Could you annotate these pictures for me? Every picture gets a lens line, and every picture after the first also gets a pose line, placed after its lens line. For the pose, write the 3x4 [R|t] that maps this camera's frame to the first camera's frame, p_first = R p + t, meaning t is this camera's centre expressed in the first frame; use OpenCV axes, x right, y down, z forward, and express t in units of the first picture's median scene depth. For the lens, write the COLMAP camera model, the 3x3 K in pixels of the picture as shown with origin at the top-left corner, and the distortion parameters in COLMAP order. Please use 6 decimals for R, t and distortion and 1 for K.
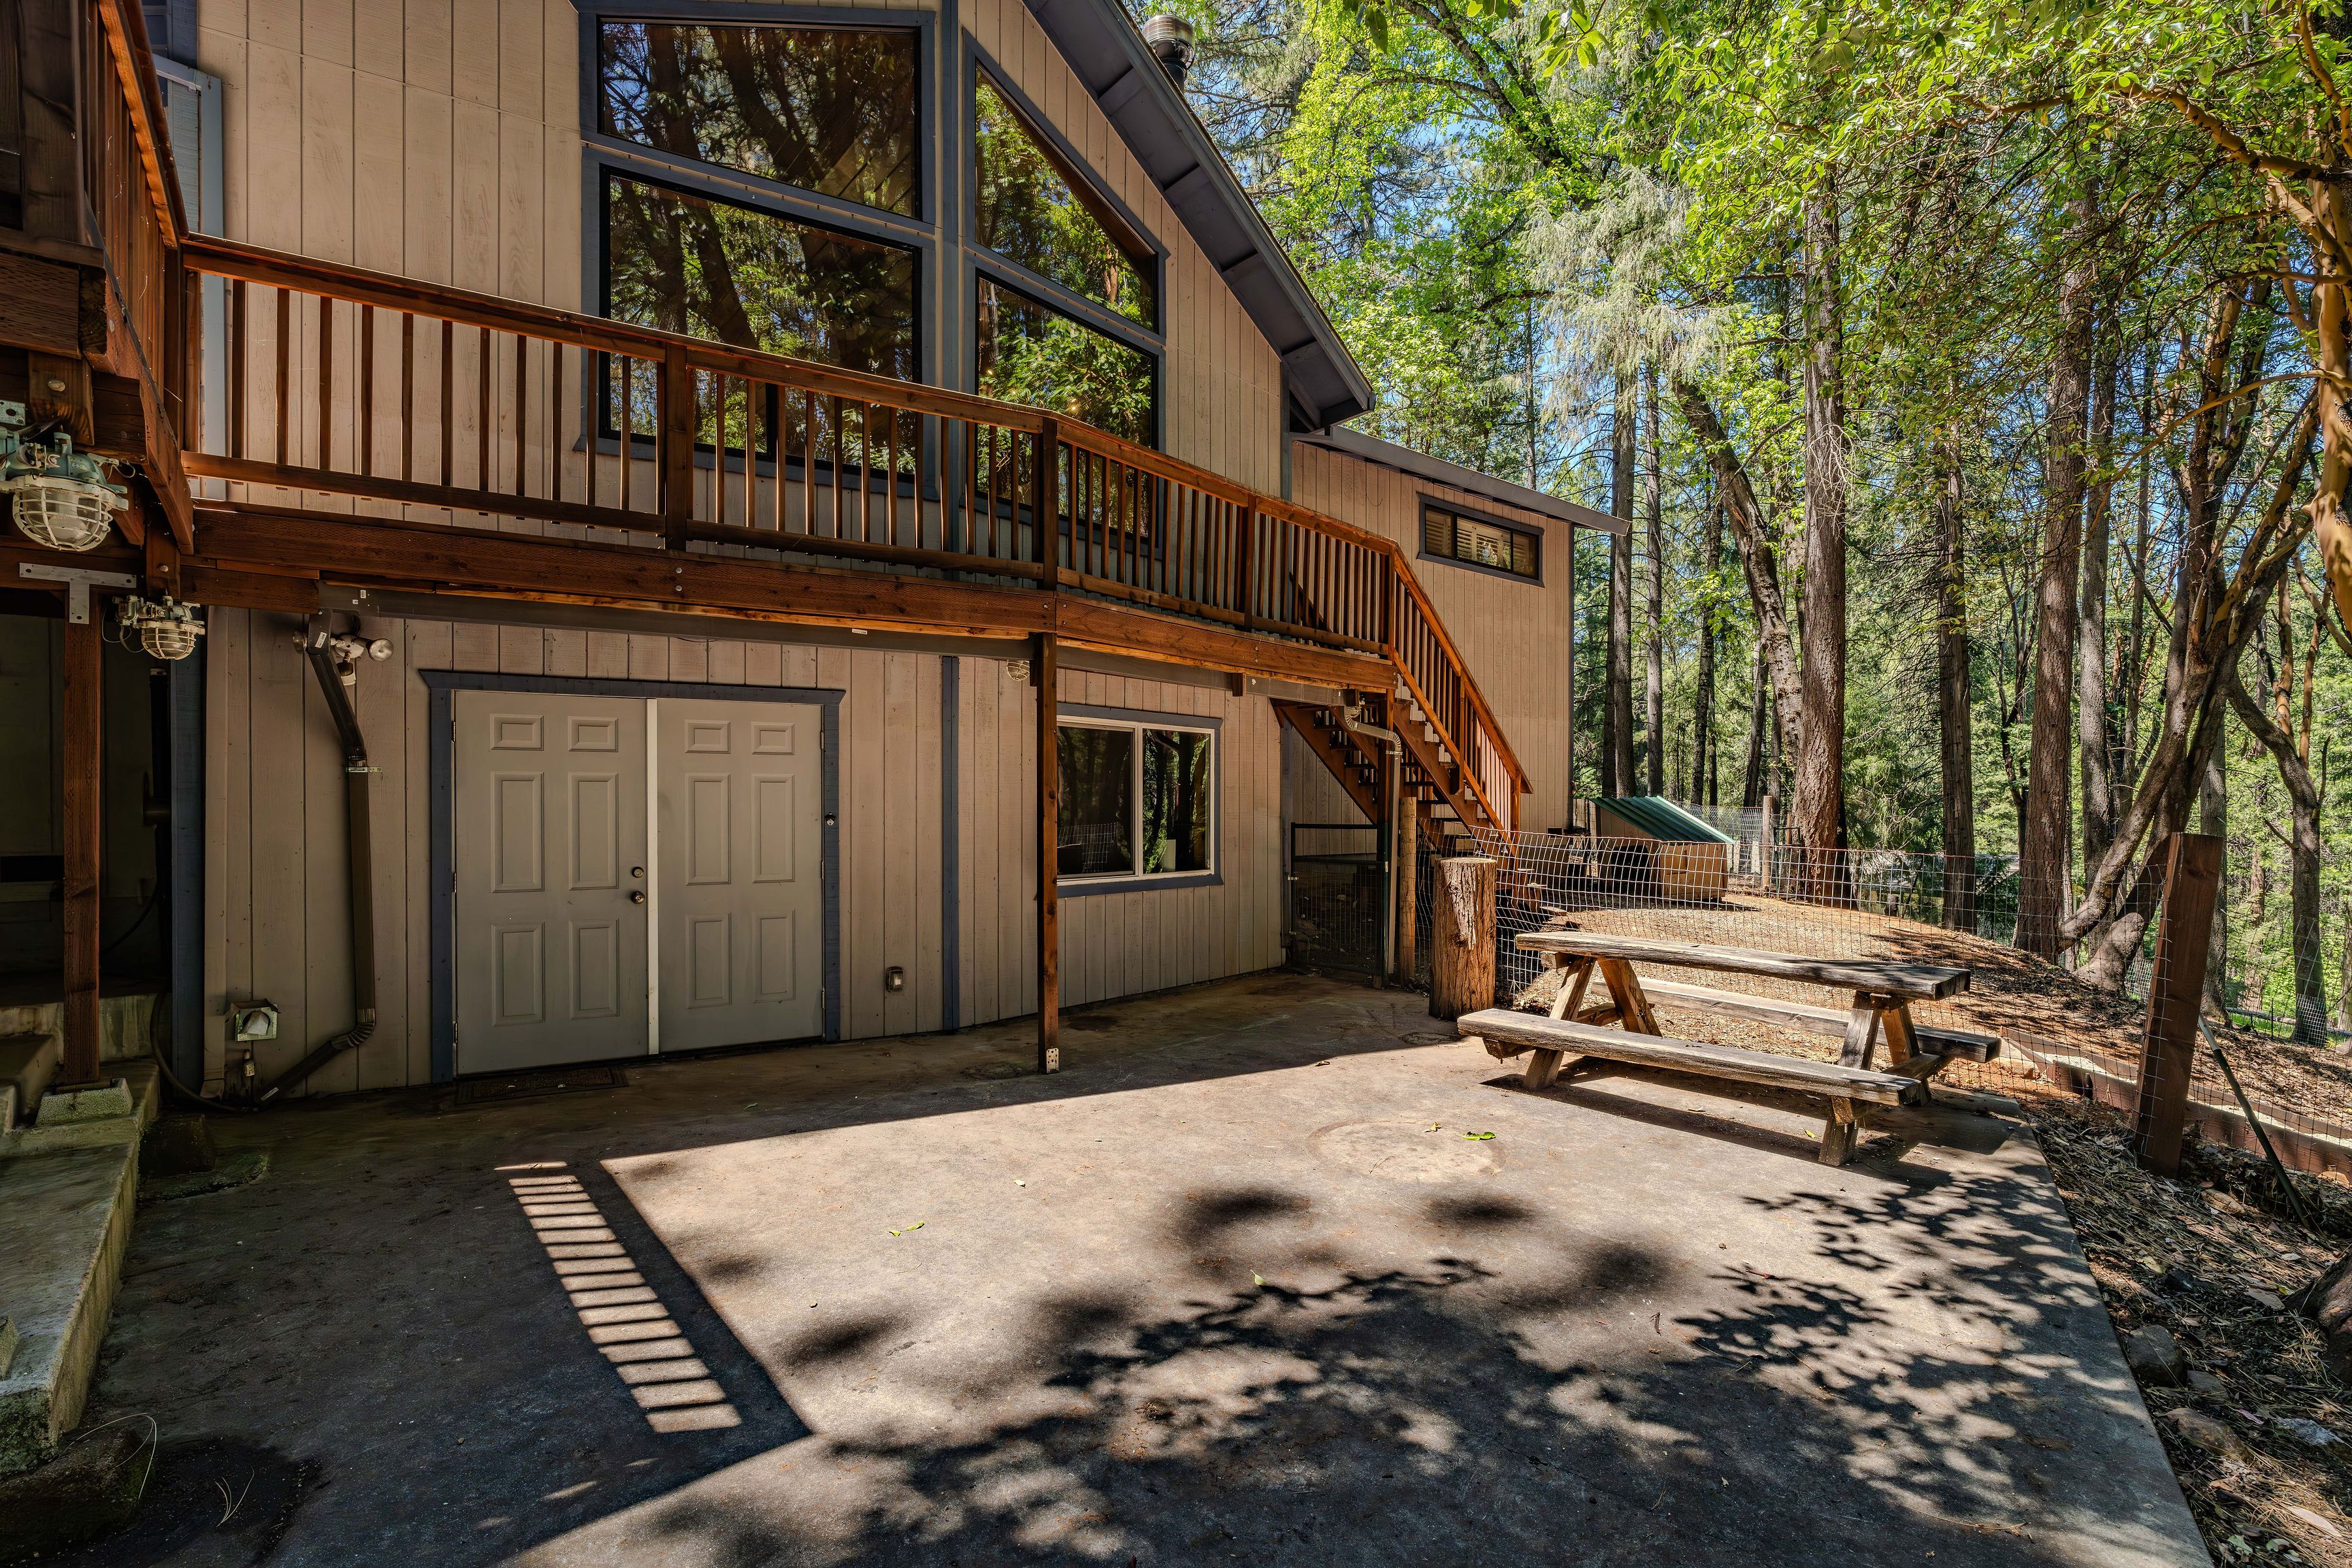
lens RADIAL K [[1076.8, 0, 1192.8], [0, 1076.8, 783.6], [0, 0, 1]] dist [-0.005498, 0.000324]
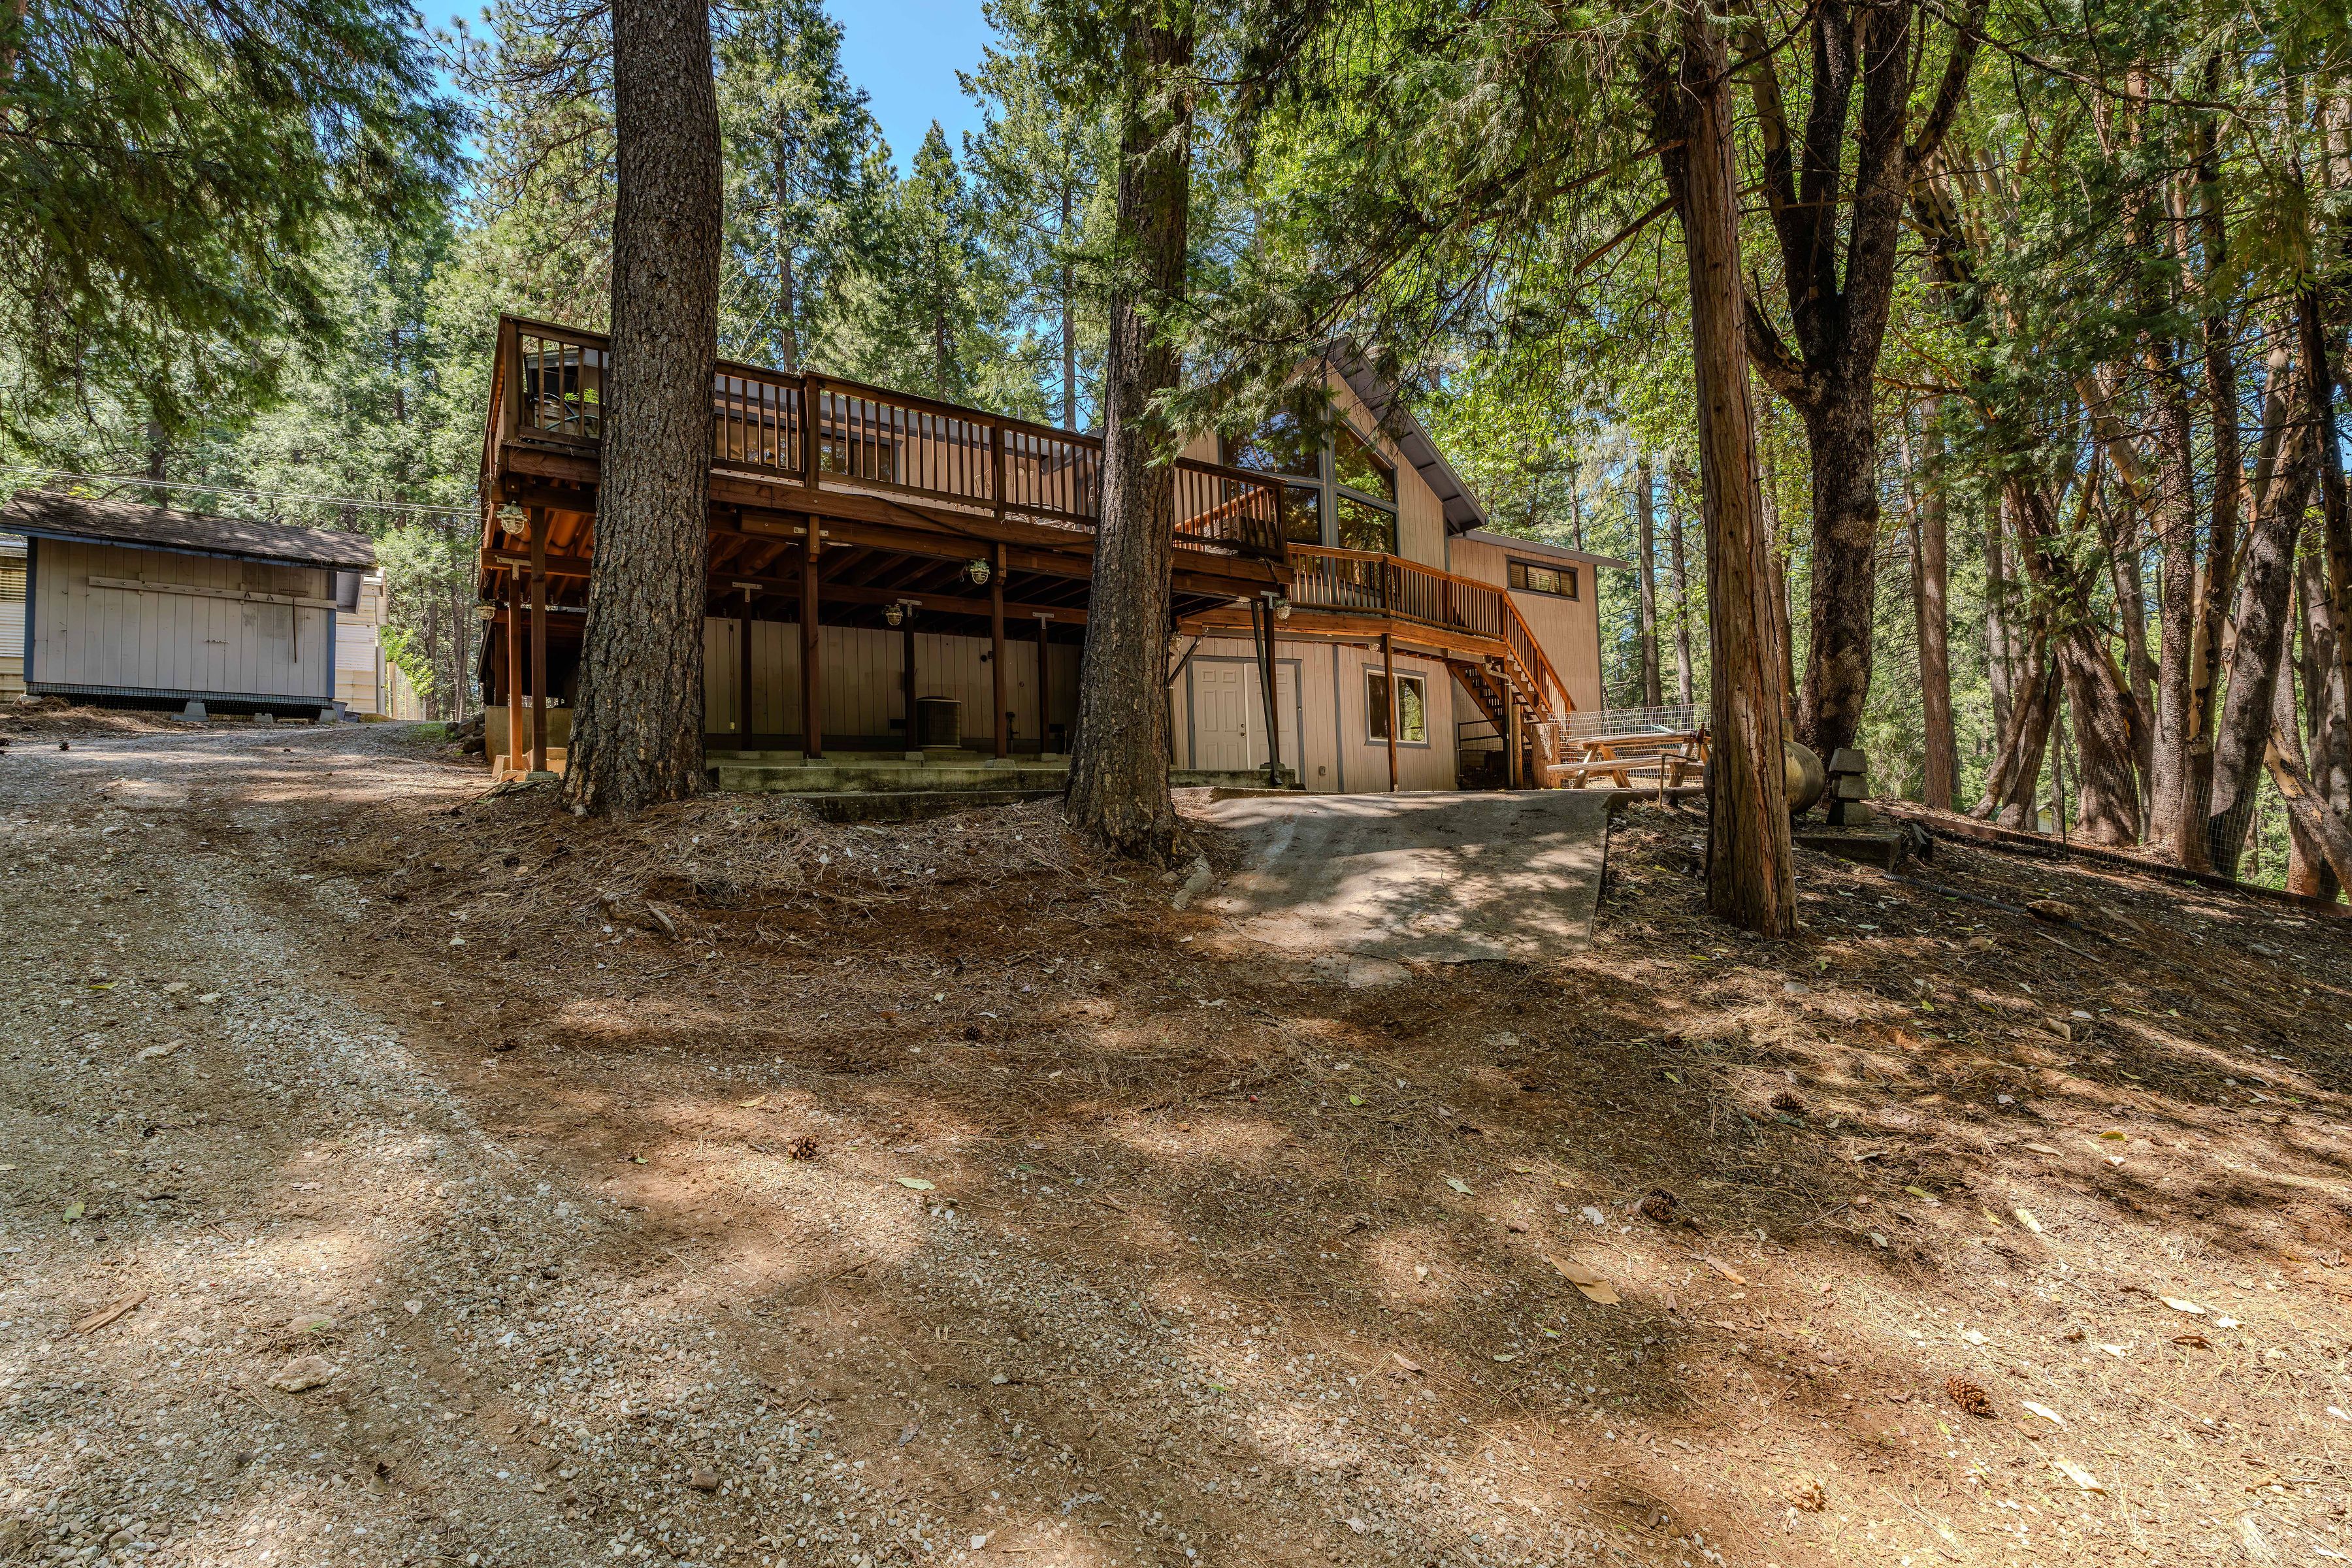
lens RADIAL K [[1046.3, 0, 1165.6], [0, 1046.3, 769.1], [0, 0, 1]] dist [-0.000421, 0.000261]
pose [[0.995925, -0.040585, -0.080539, -0.294985], [0.038065, 0.998744, -0.032591, 0.161333], [0.081761, 0.029392, 0.996219, -1.003766]]
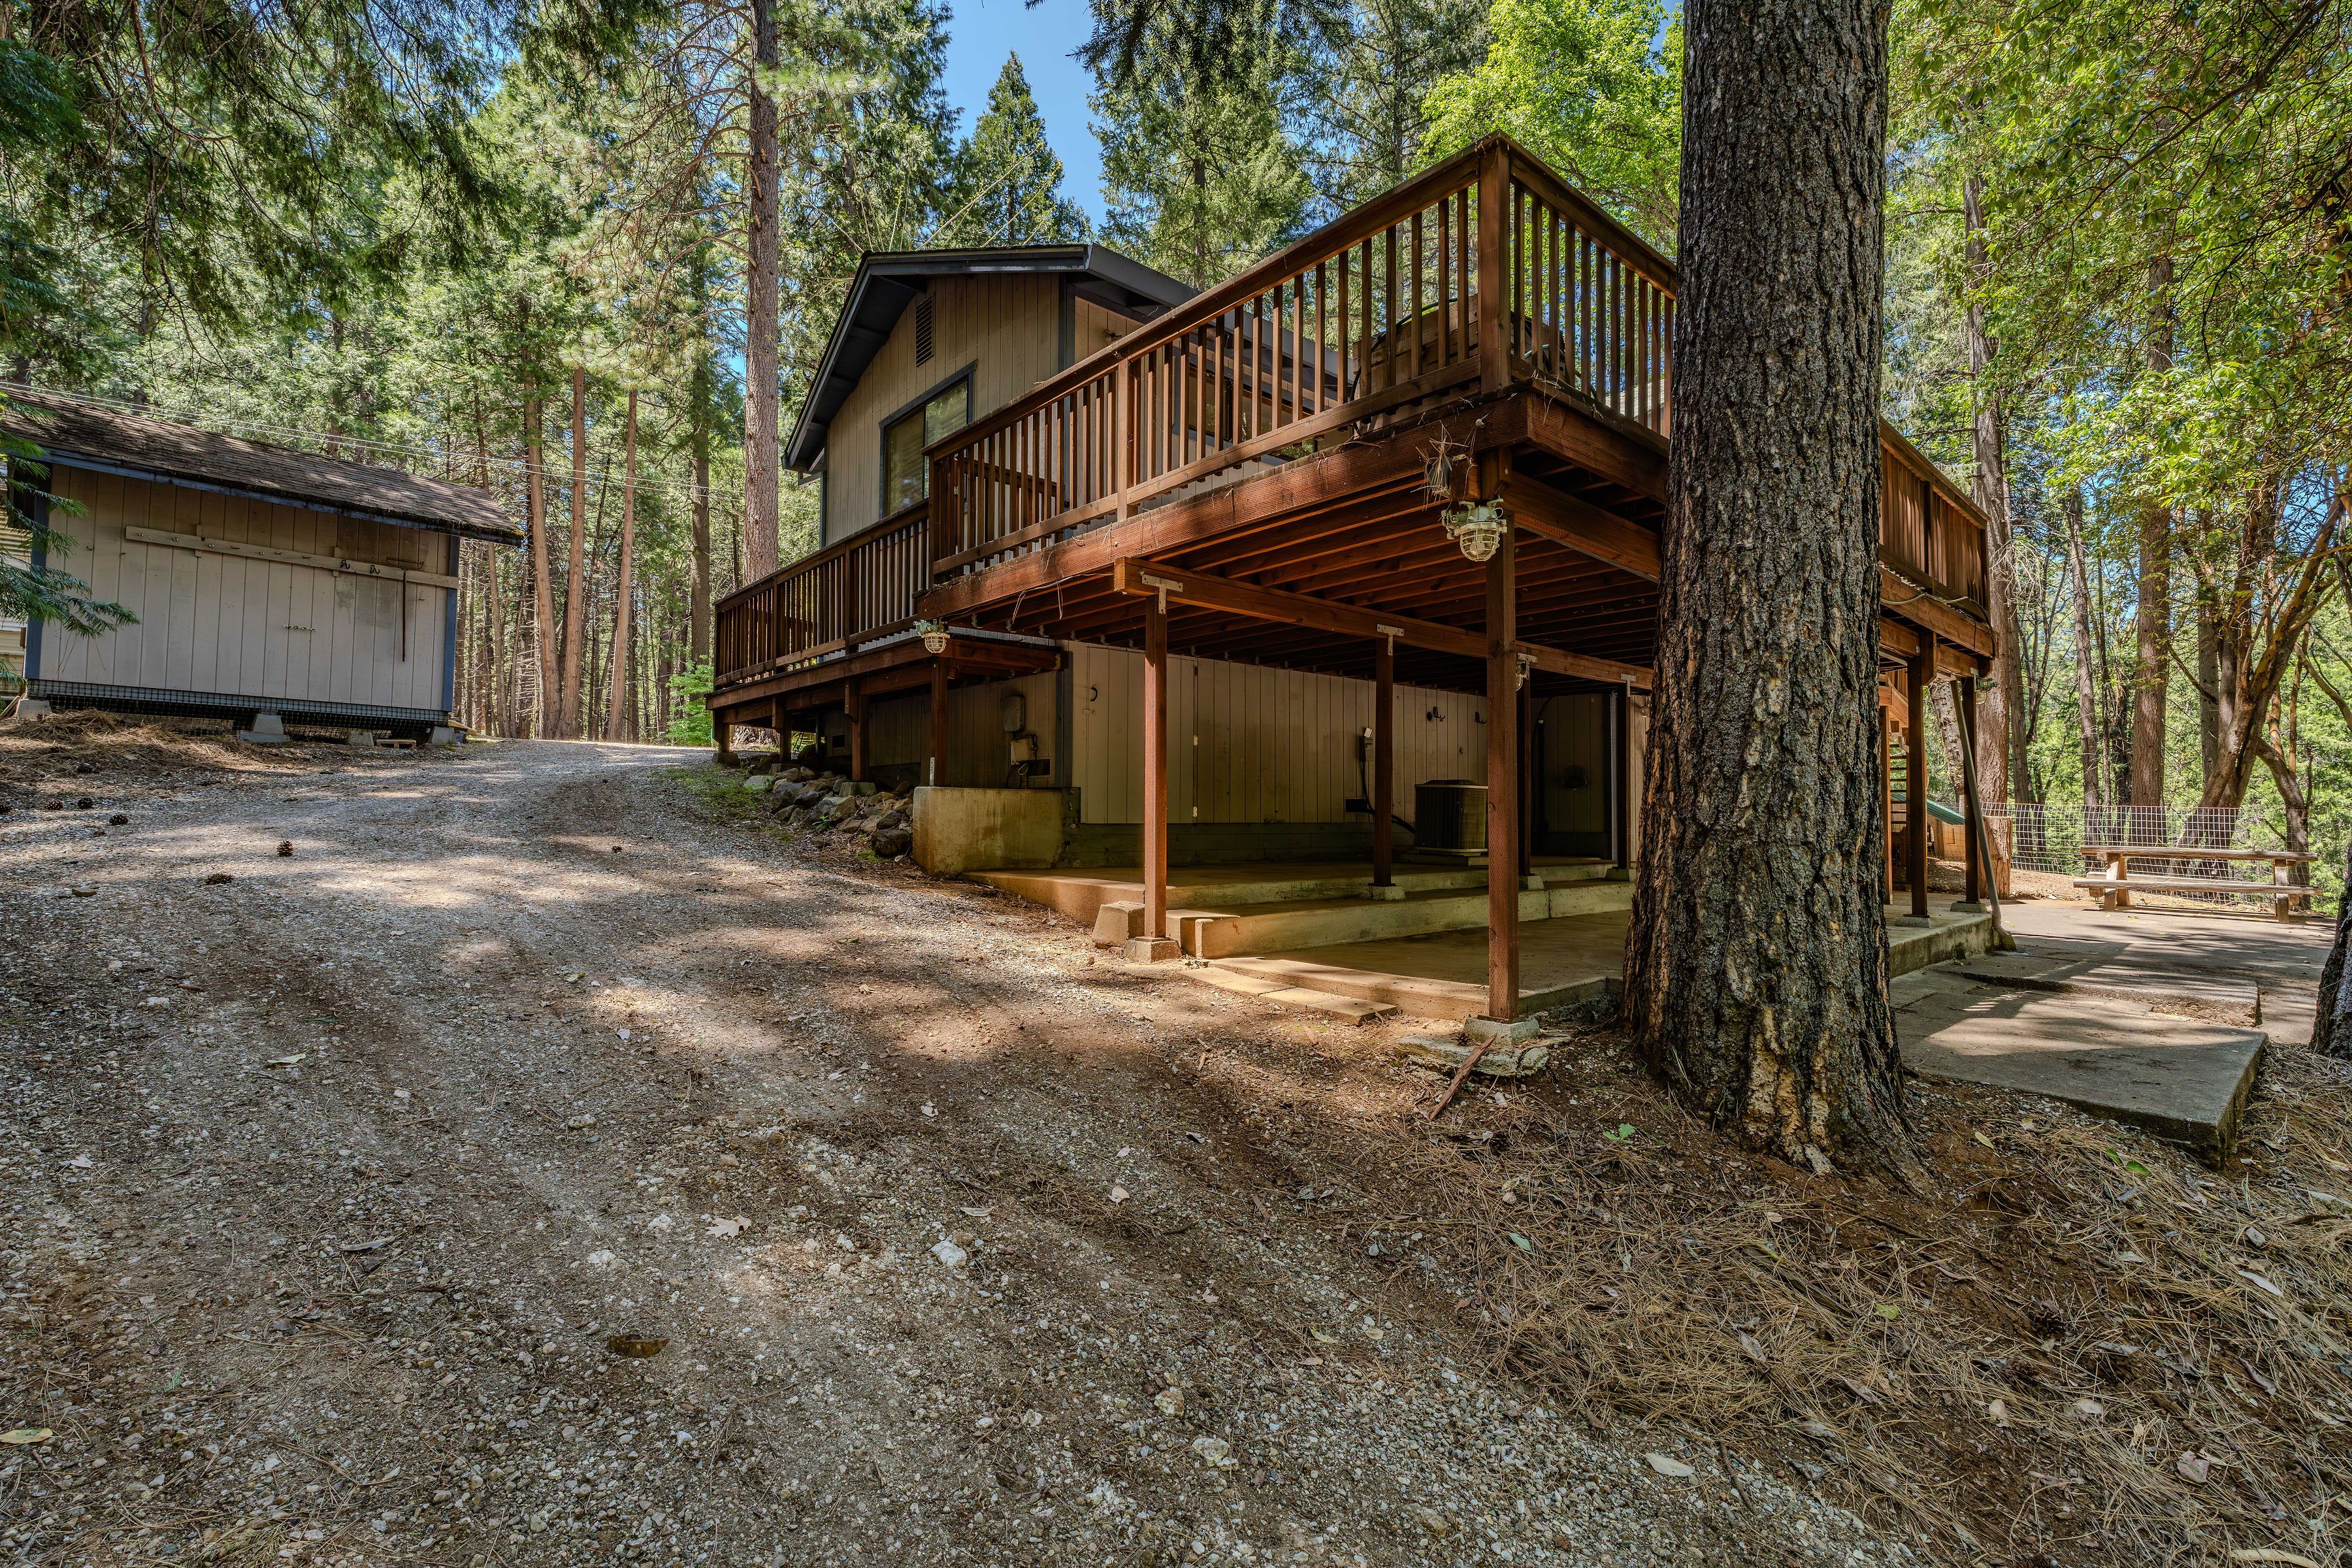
lens RADIAL K [[1051.1, 0, 1176.0], [0, 1051.1, 784.0], [0, 0, 1]] dist [-0.004418, -0.000072]
pose [[0.999762, 0.004066, 0.021421, -0.975652], [-0.003795, 0.999913, -0.012663, 0.031331], [-0.021470, 0.012578, 0.999690, -0.665987]]
